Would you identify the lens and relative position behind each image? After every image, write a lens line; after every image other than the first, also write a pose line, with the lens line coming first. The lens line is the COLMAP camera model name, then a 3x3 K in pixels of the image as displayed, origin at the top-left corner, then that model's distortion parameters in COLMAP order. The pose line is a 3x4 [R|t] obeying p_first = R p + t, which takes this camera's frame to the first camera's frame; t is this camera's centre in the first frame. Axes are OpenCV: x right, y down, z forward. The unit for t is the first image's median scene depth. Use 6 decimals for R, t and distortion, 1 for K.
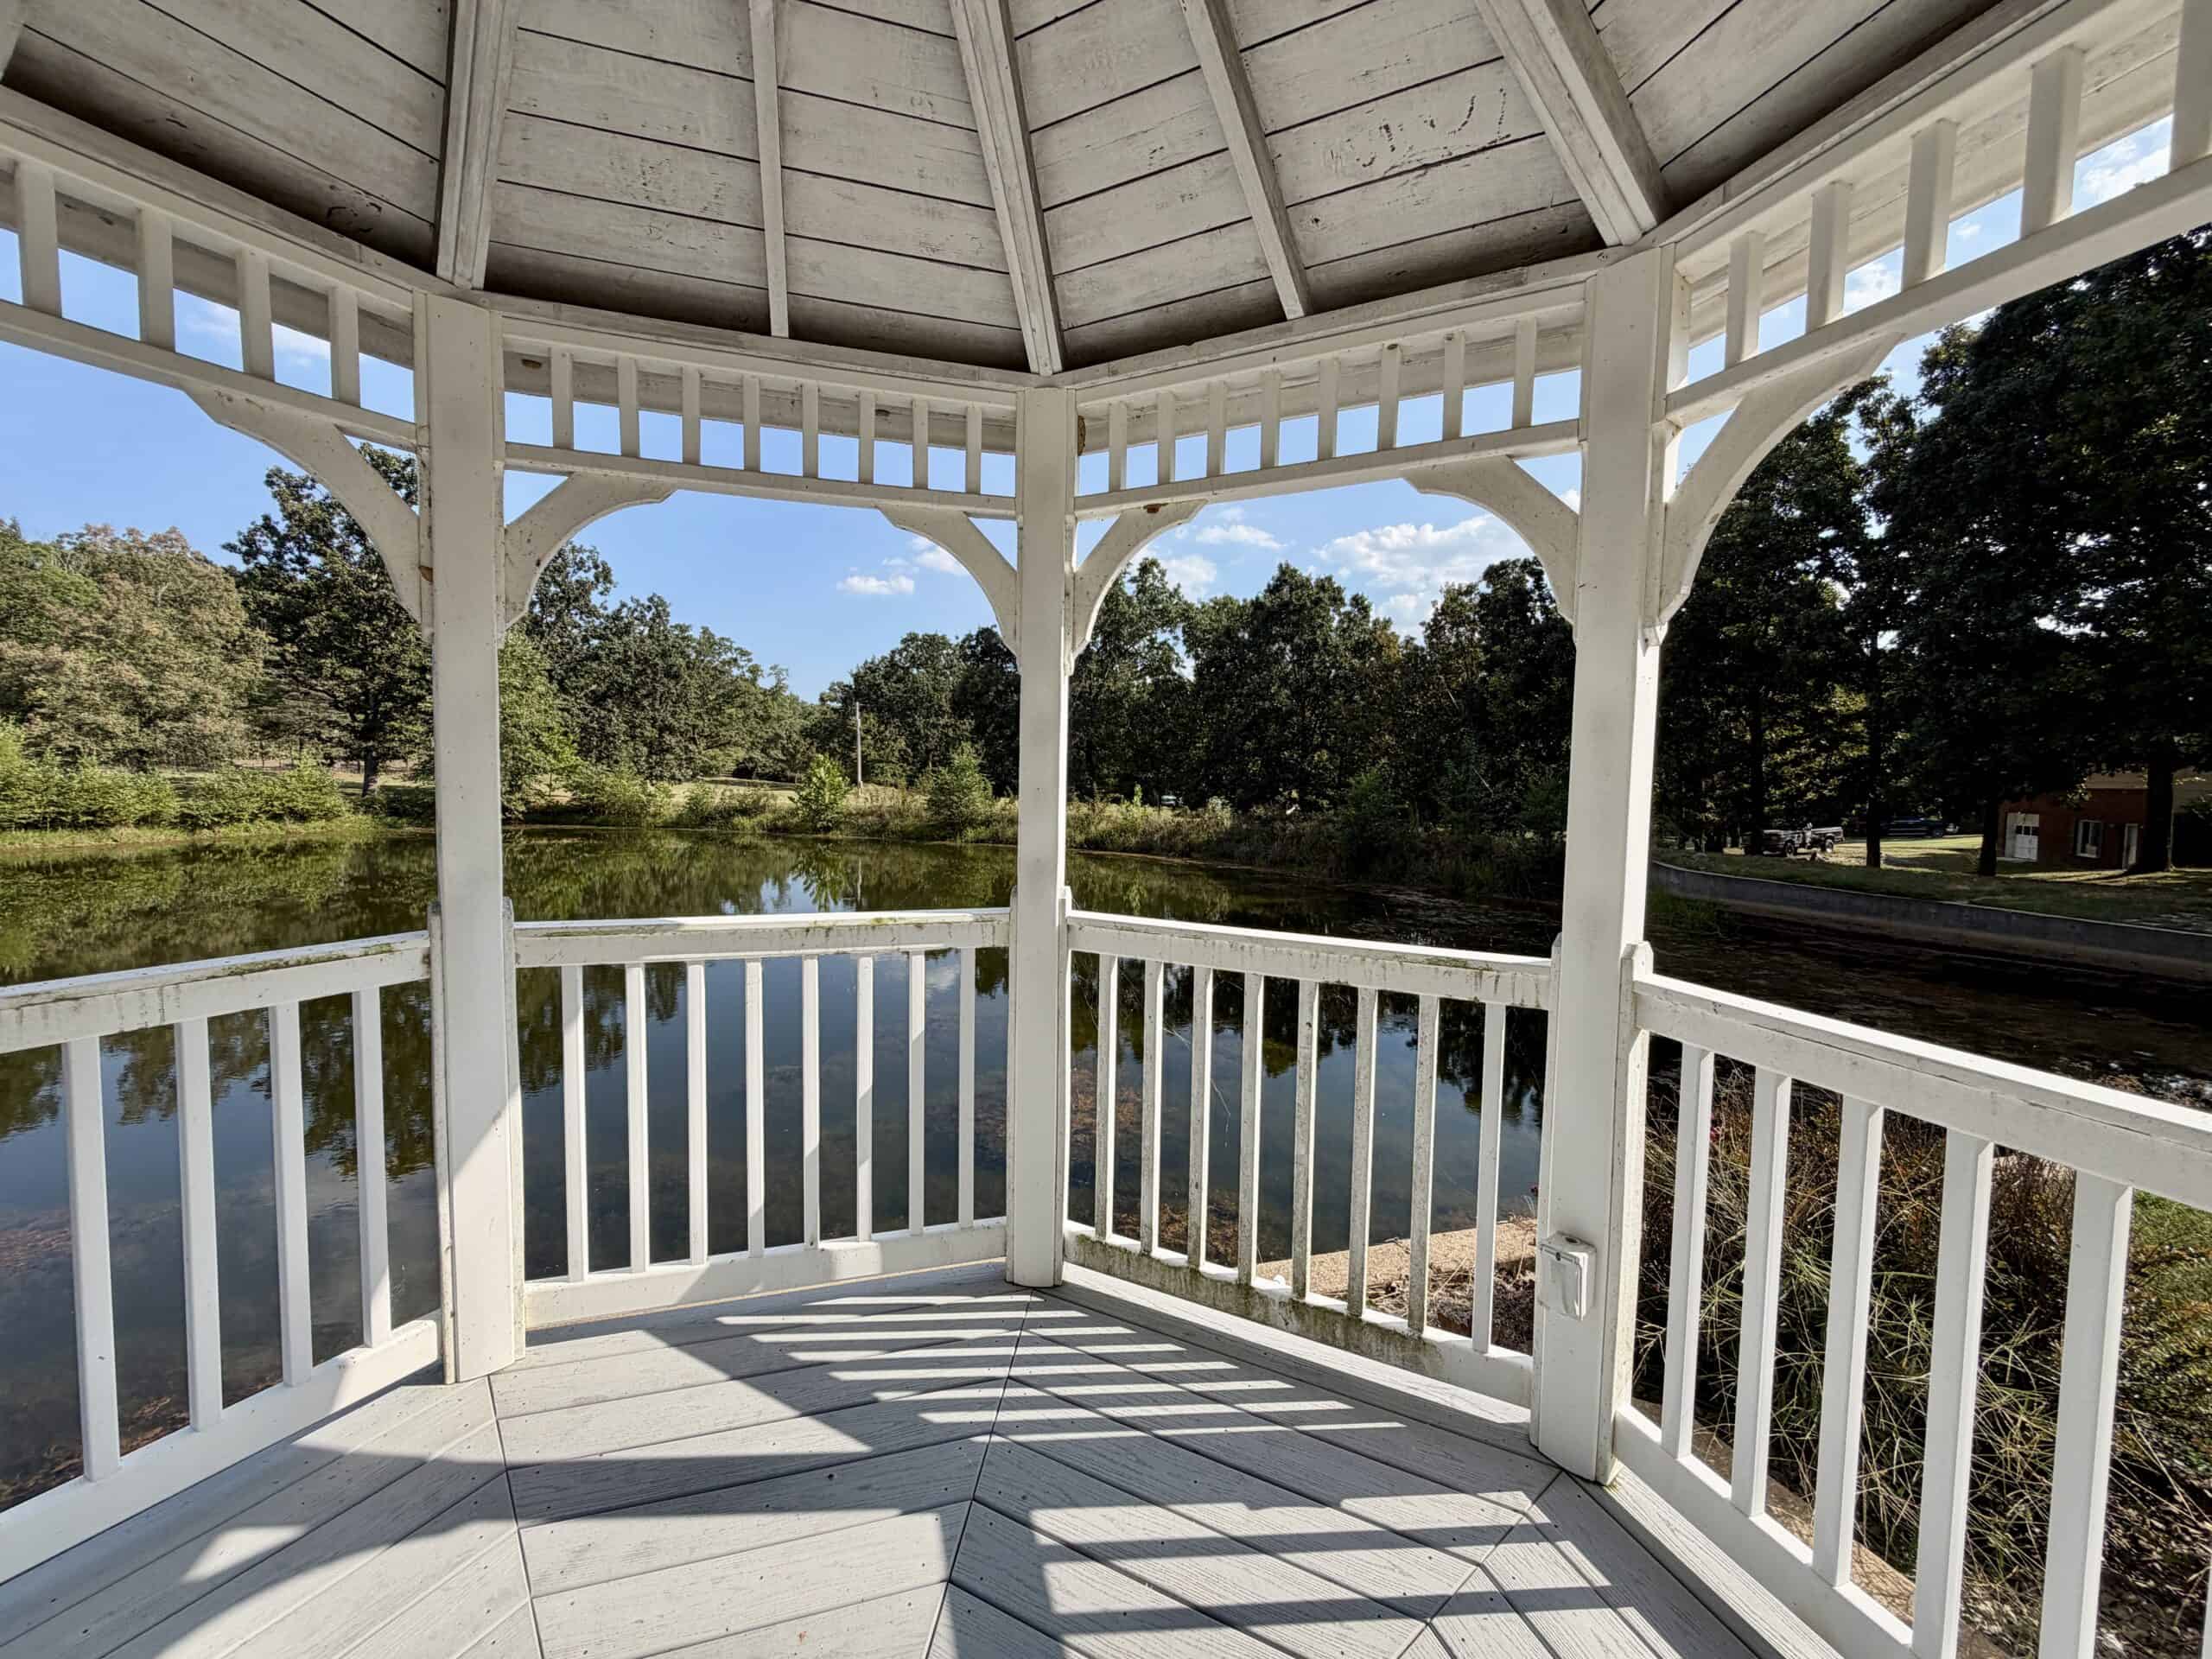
lens RADIAL K [[885.6, 0, 1109.8], [0, 885.6, 827.2], [0, 0, 1]] dist [-0.002014, -0.000226]
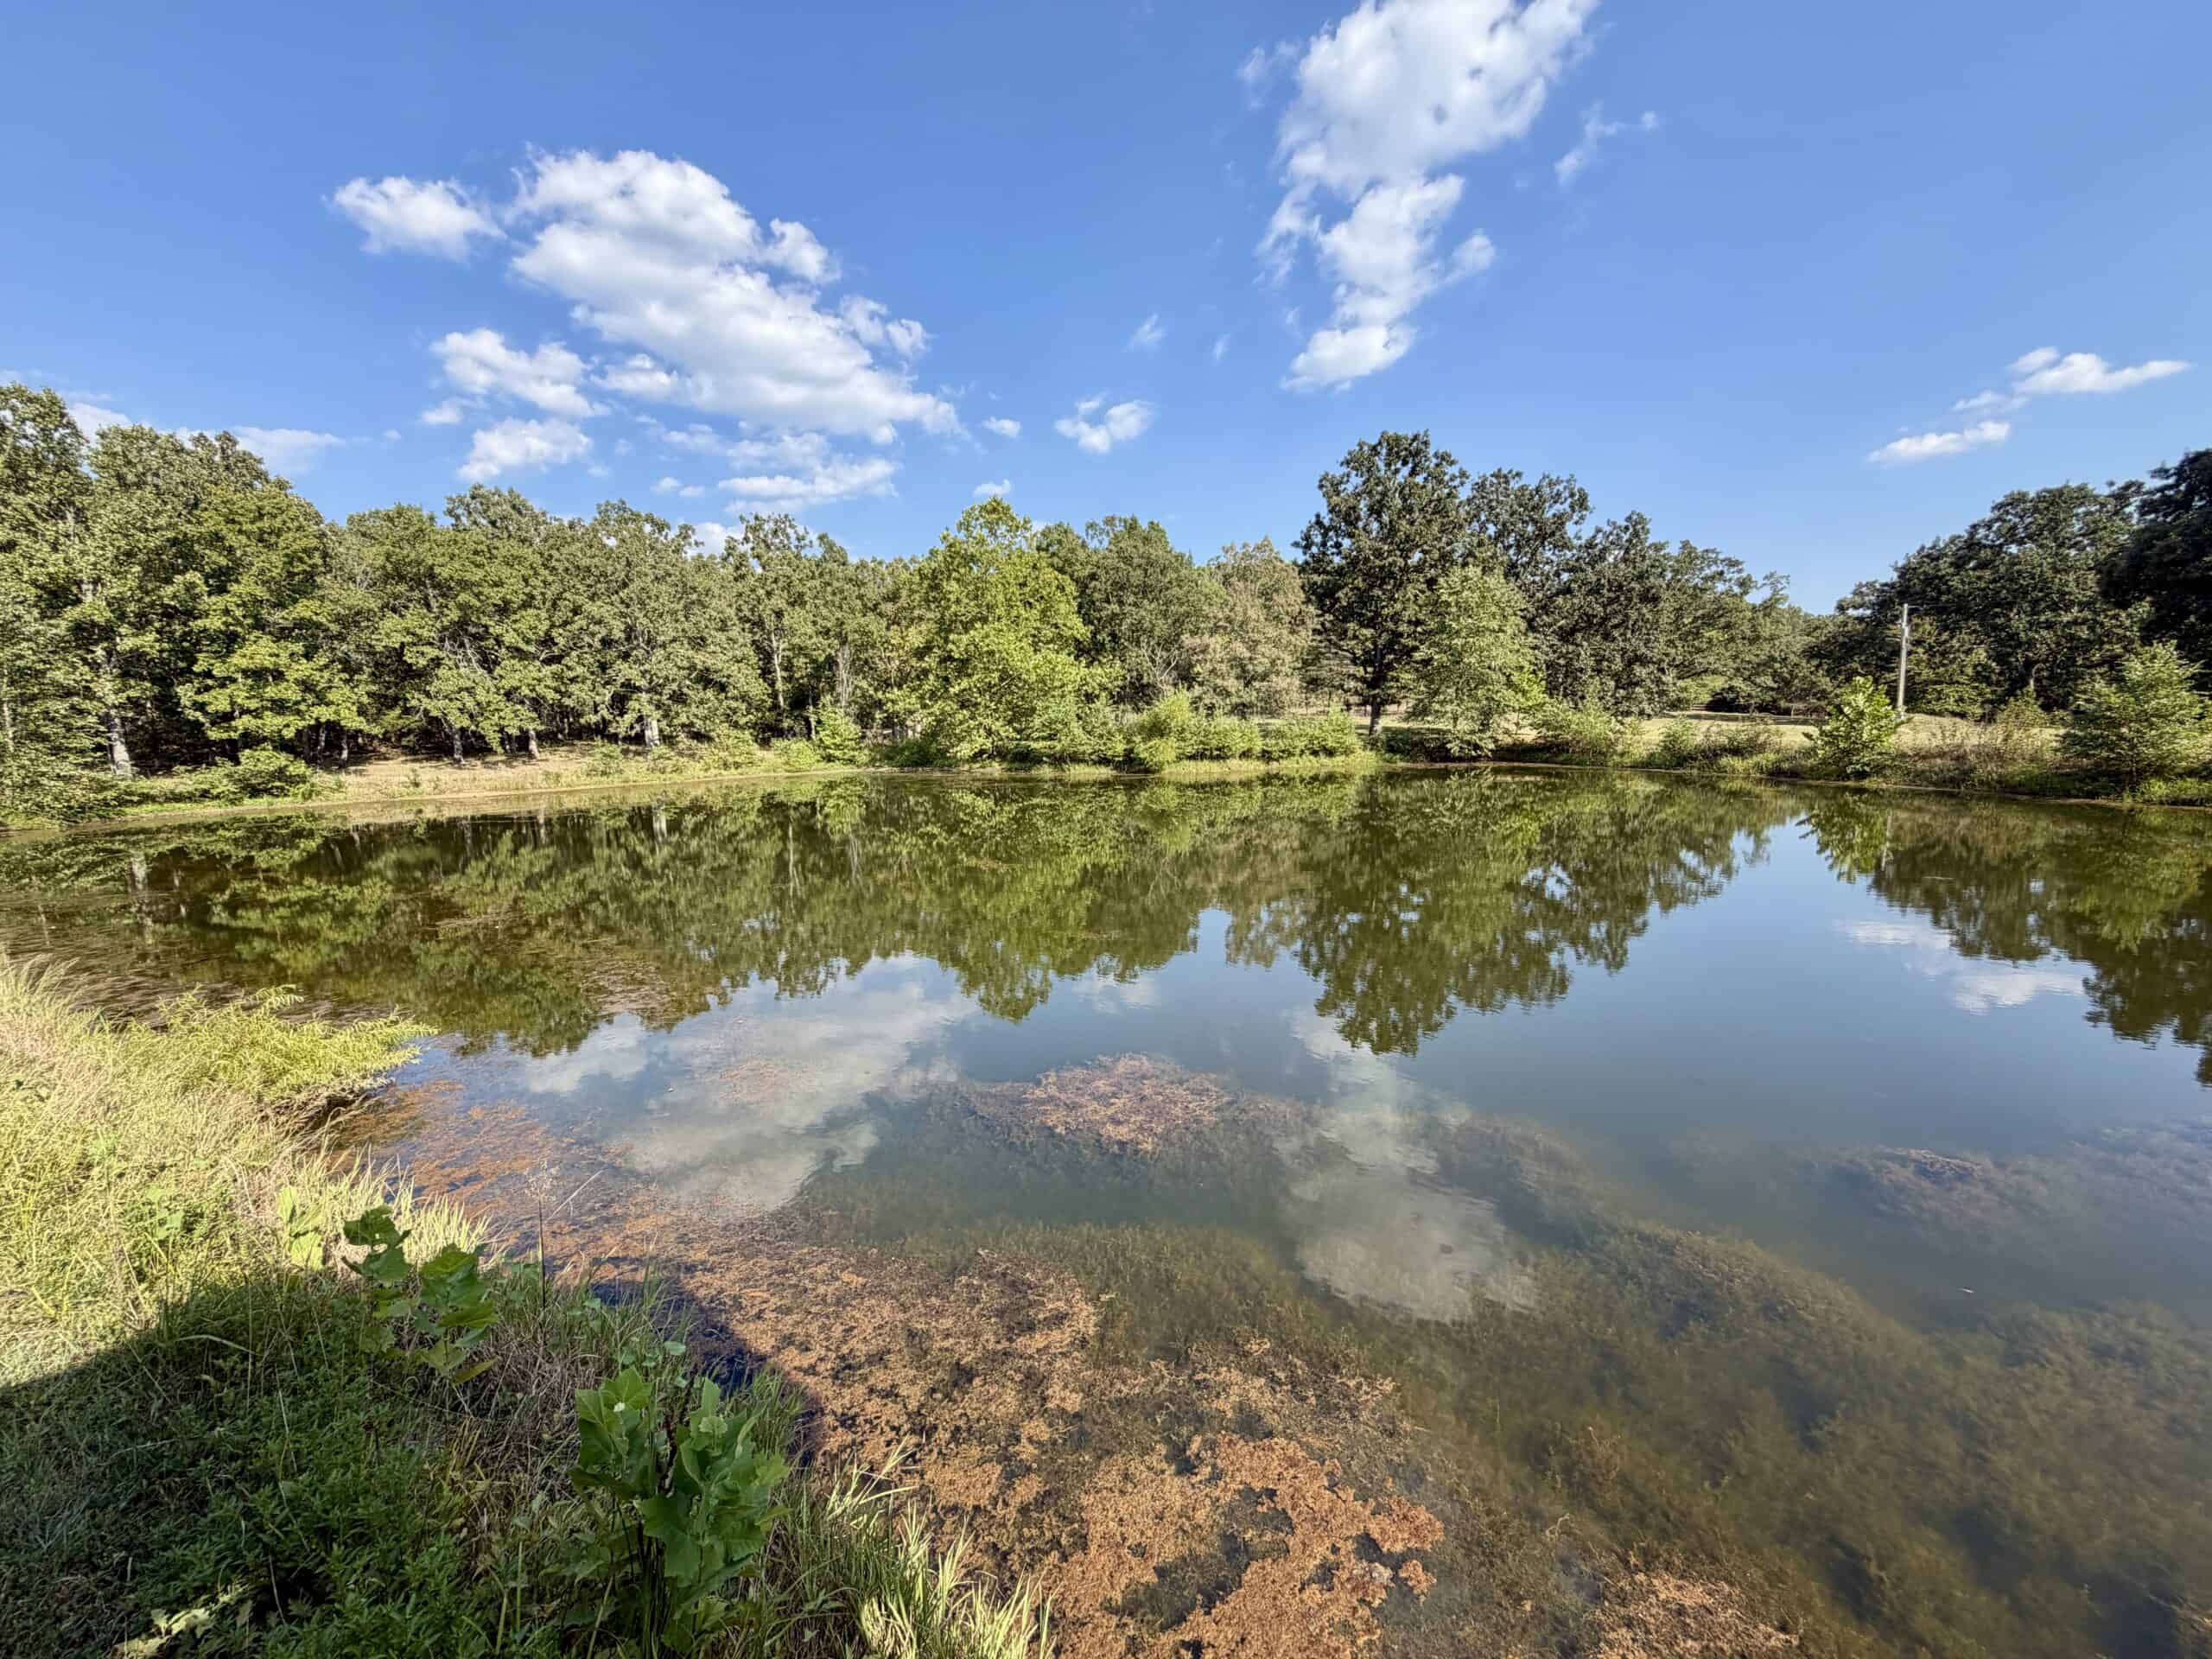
lens RADIAL K [[885.6, 0, 1091.9], [0, 885.6, 833.5], [0, 0, 1]] dist [-0.002014, -0.000226]
pose [[0.543282, 0.084524, -0.835284, -0.033396], [-0.019775, 0.995931, 0.087919, -0.001107], [0.839317, -0.031247, 0.542743, 0.026357]]
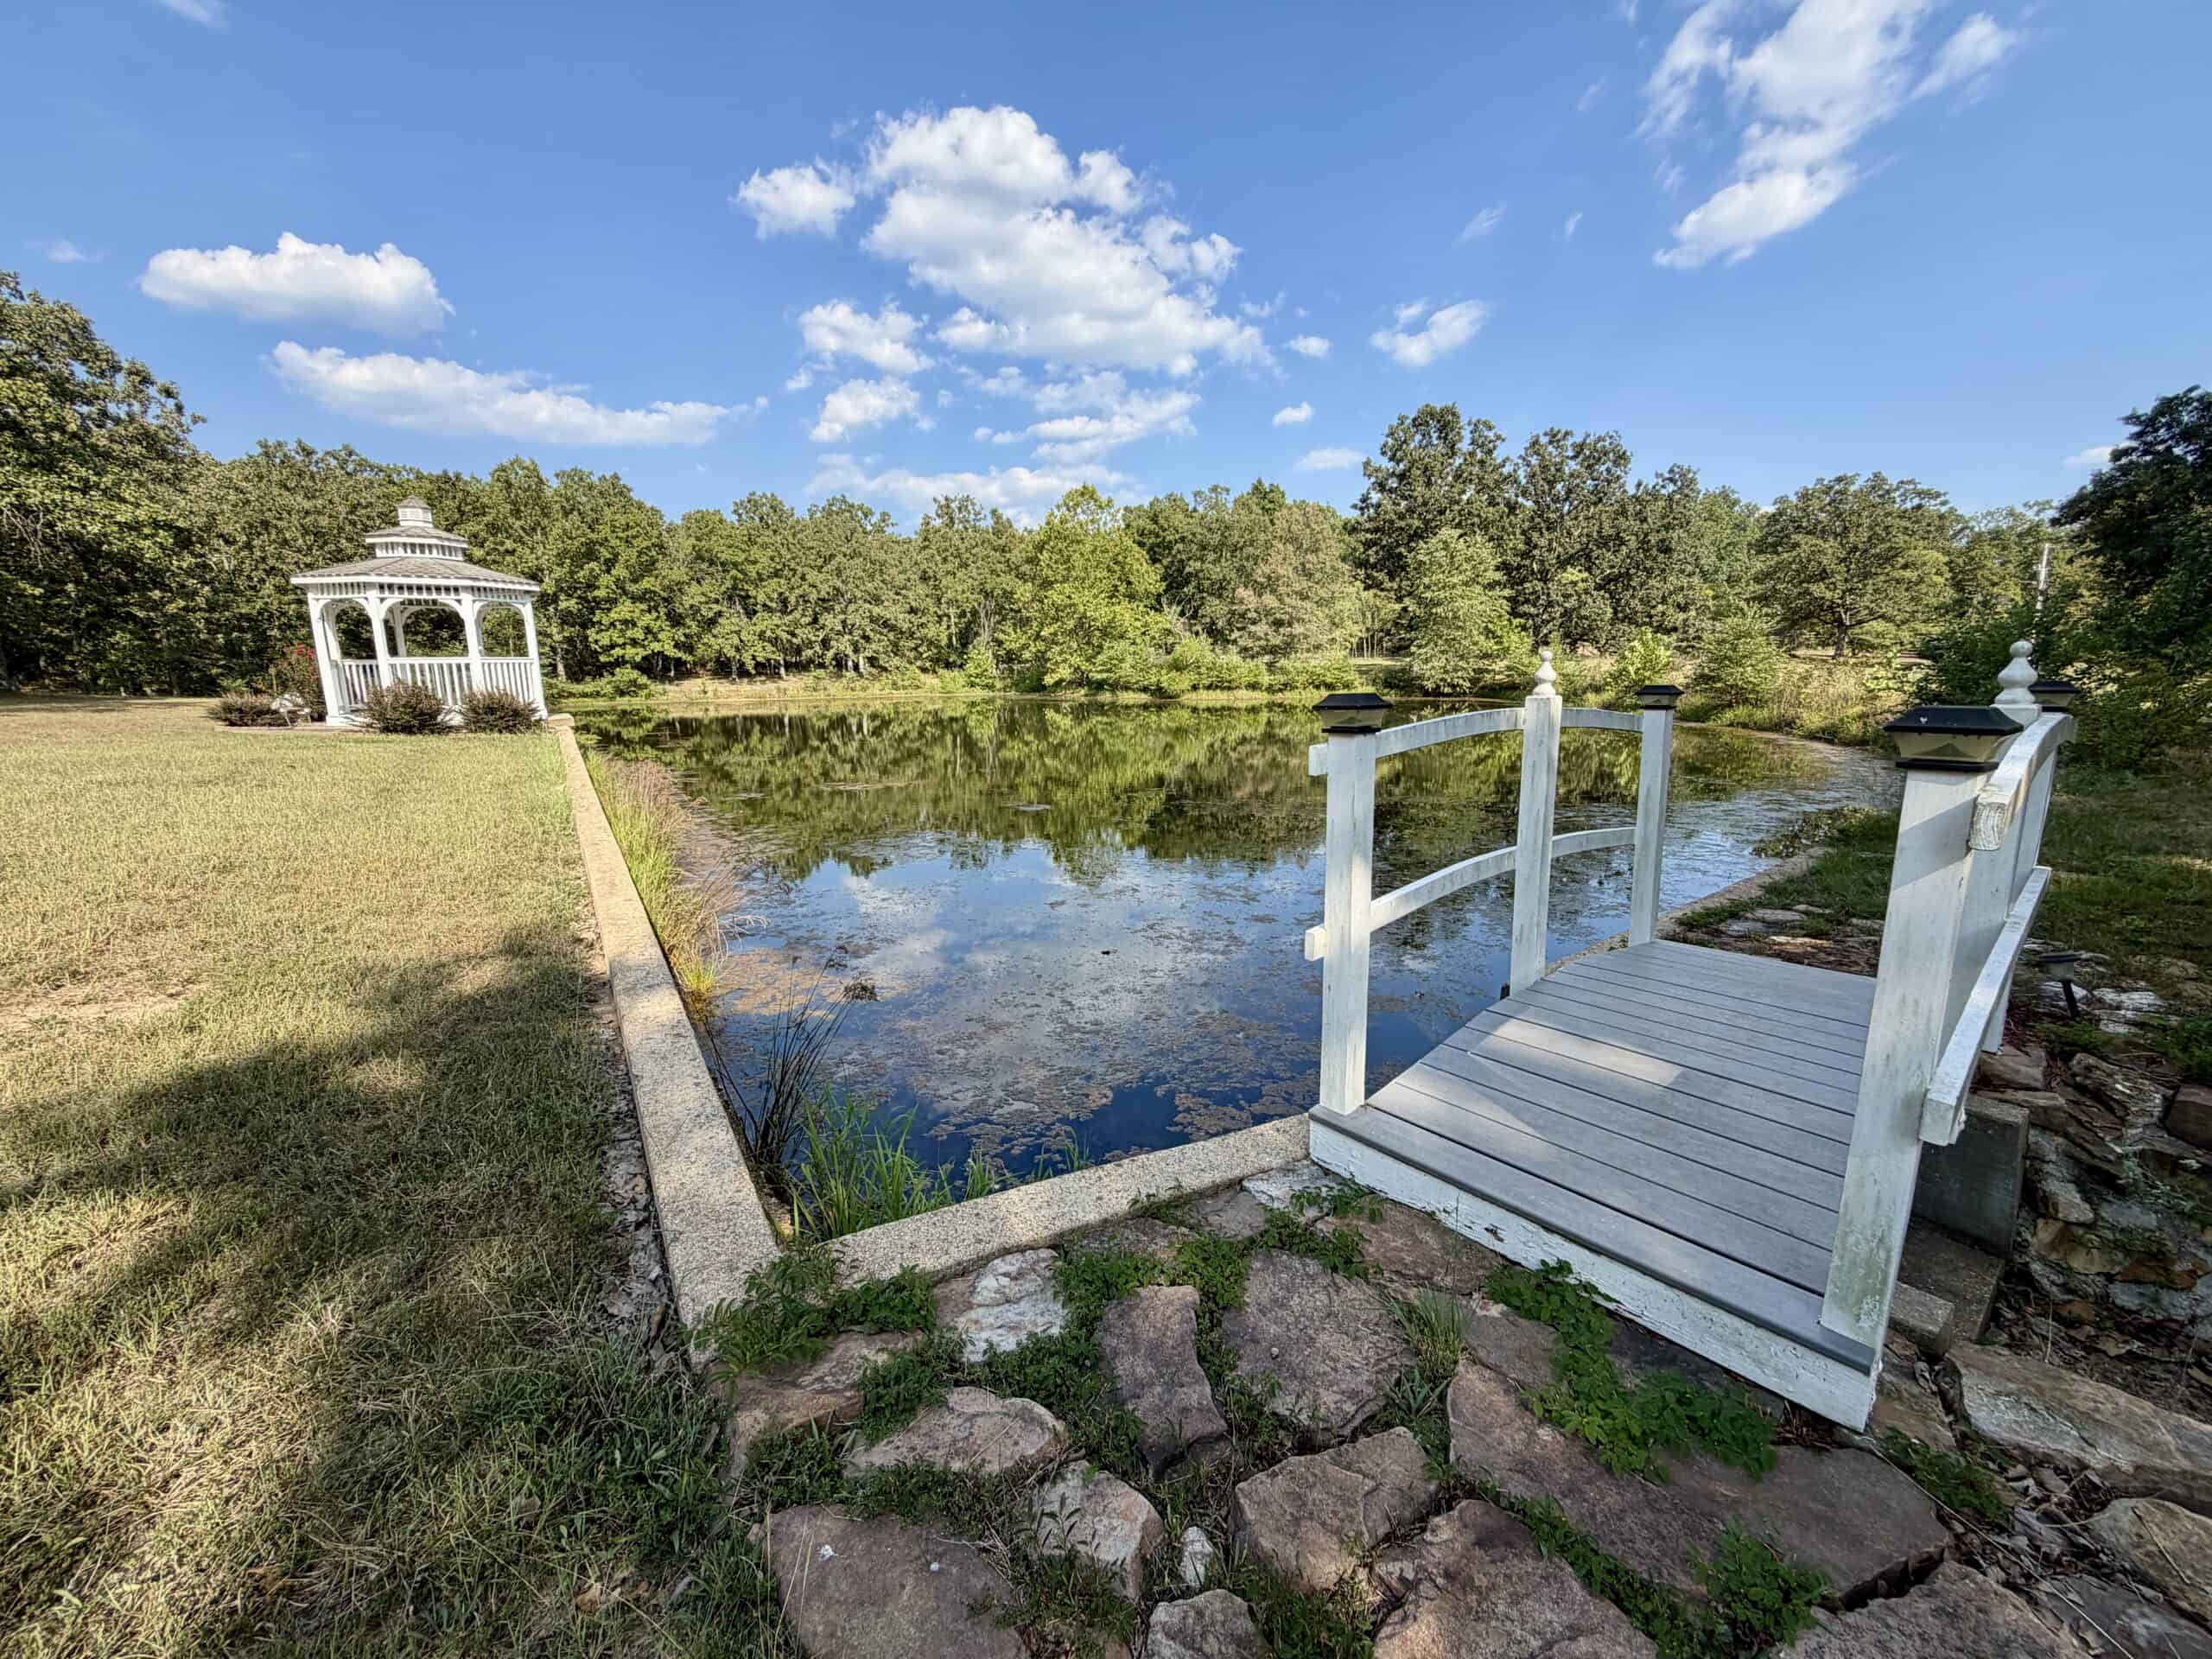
lens RADIAL K [[885.6, 0, 1087.7], [0, 885.6, 840.9], [0, 0, 1]] dist [-0.002014, -0.000226]
pose [[0.254480, 0.176929, -0.950755, 0.426821], [-0.043871, 0.984222, 0.171415, 0.005562], [0.966082, -0.001911, 0.258227, 0.174392]]
